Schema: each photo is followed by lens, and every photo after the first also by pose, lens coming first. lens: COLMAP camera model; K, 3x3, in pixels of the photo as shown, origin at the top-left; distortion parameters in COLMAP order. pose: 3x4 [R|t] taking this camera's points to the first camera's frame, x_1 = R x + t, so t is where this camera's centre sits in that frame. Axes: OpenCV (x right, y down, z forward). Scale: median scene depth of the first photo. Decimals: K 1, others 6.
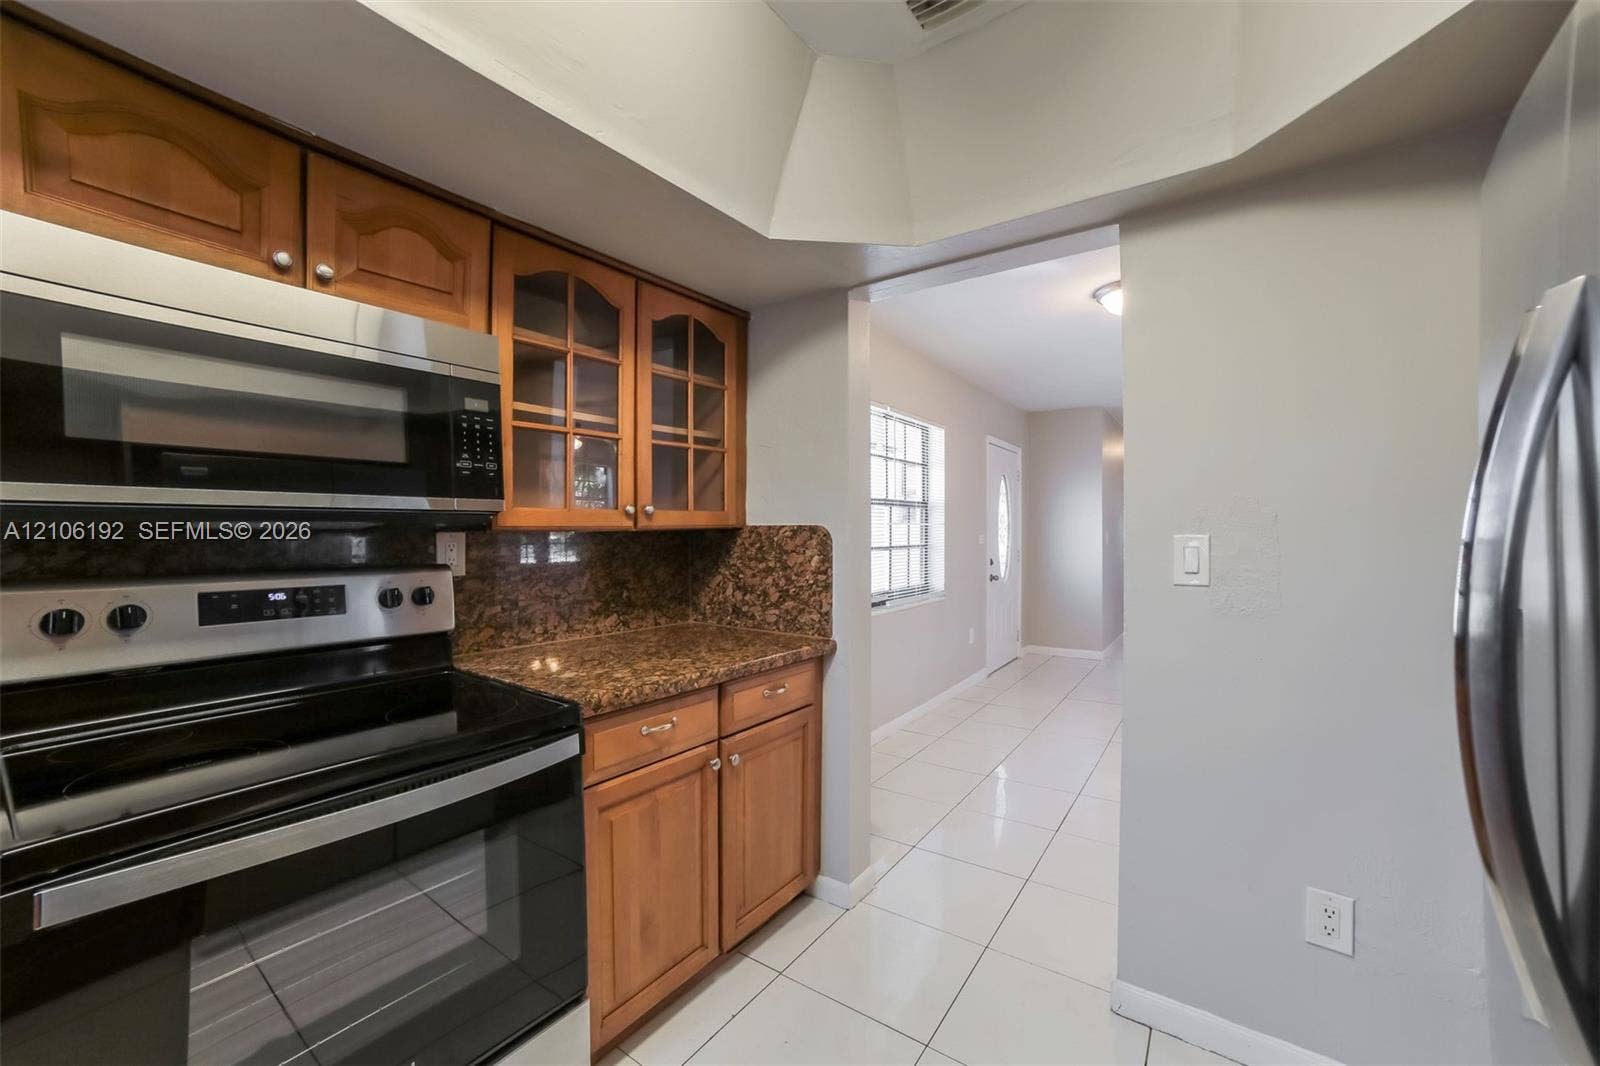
lens RADIAL K [[647.1, 0, 800.0], [0, 647.1, 533.0], [0, 0, 1]] dist [0.000138, 0.000031]
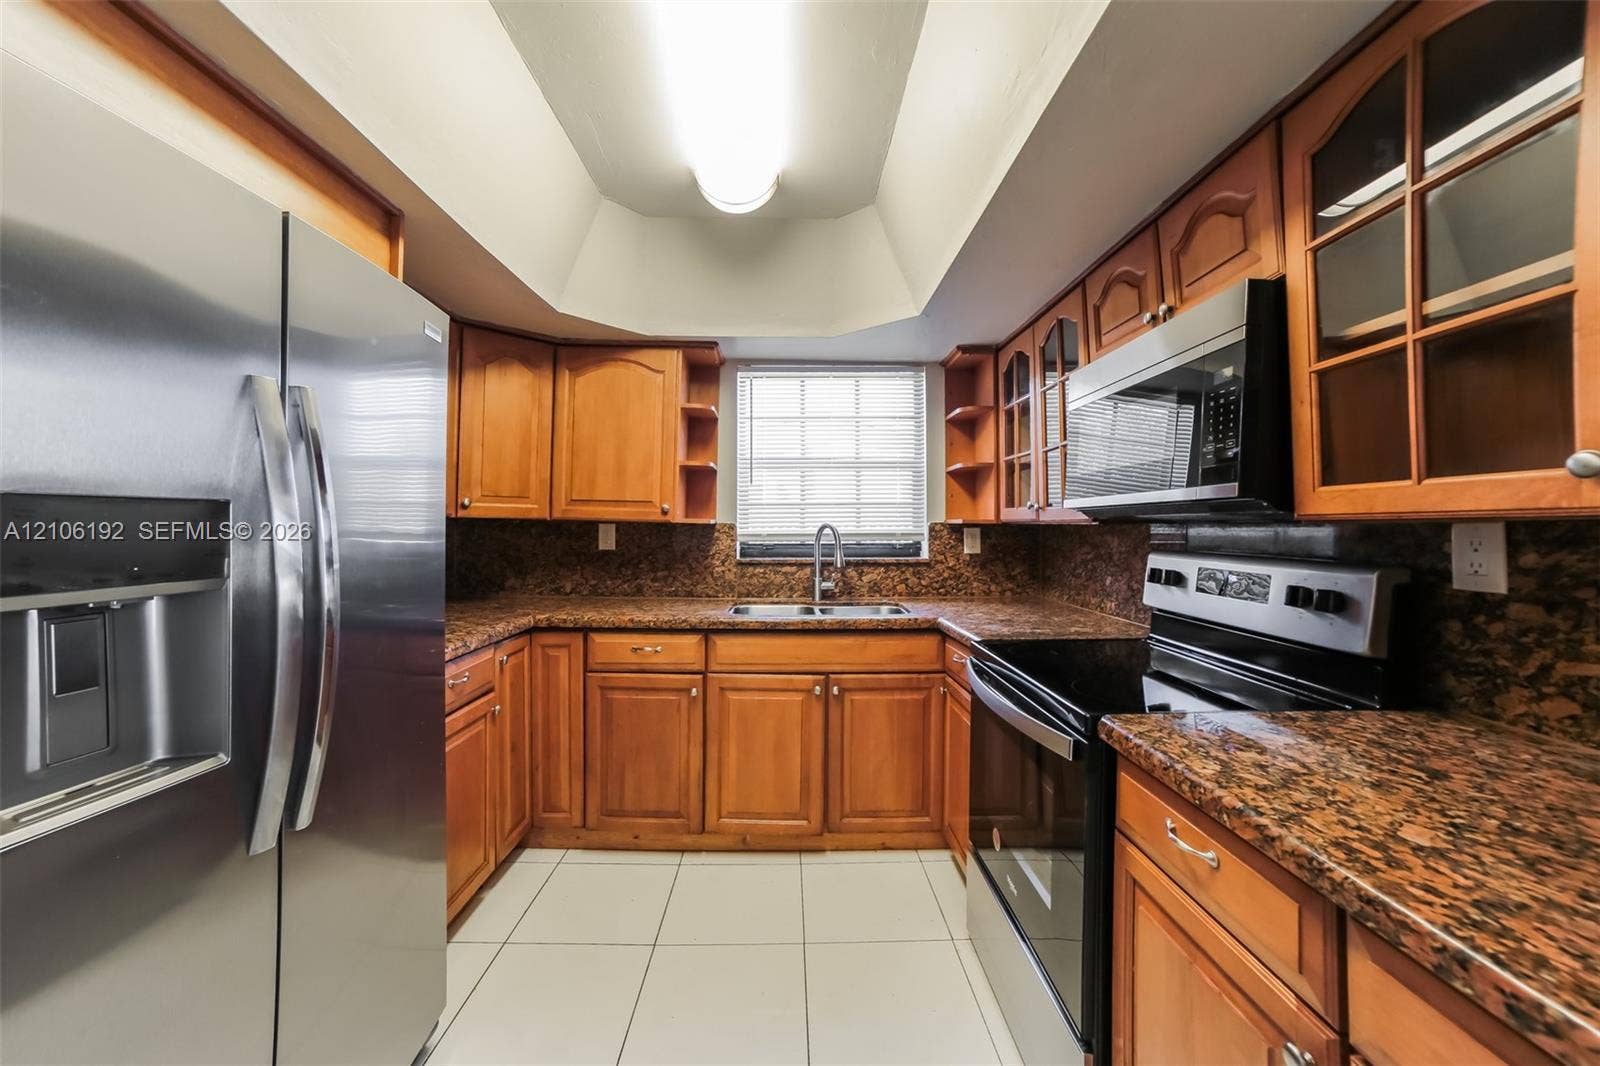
lens RADIAL K [[647.1, 0, 800.0], [0, 647.1, 533.0], [0, 0, 1]] dist [0.000138, 0.000031]
pose [[-0.807873, 0.011697, -0.589240, 0.395056], [0.002064, 0.999853, 0.017017, -0.003446], [0.589352, 0.012532, -0.807779, 1.155076]]
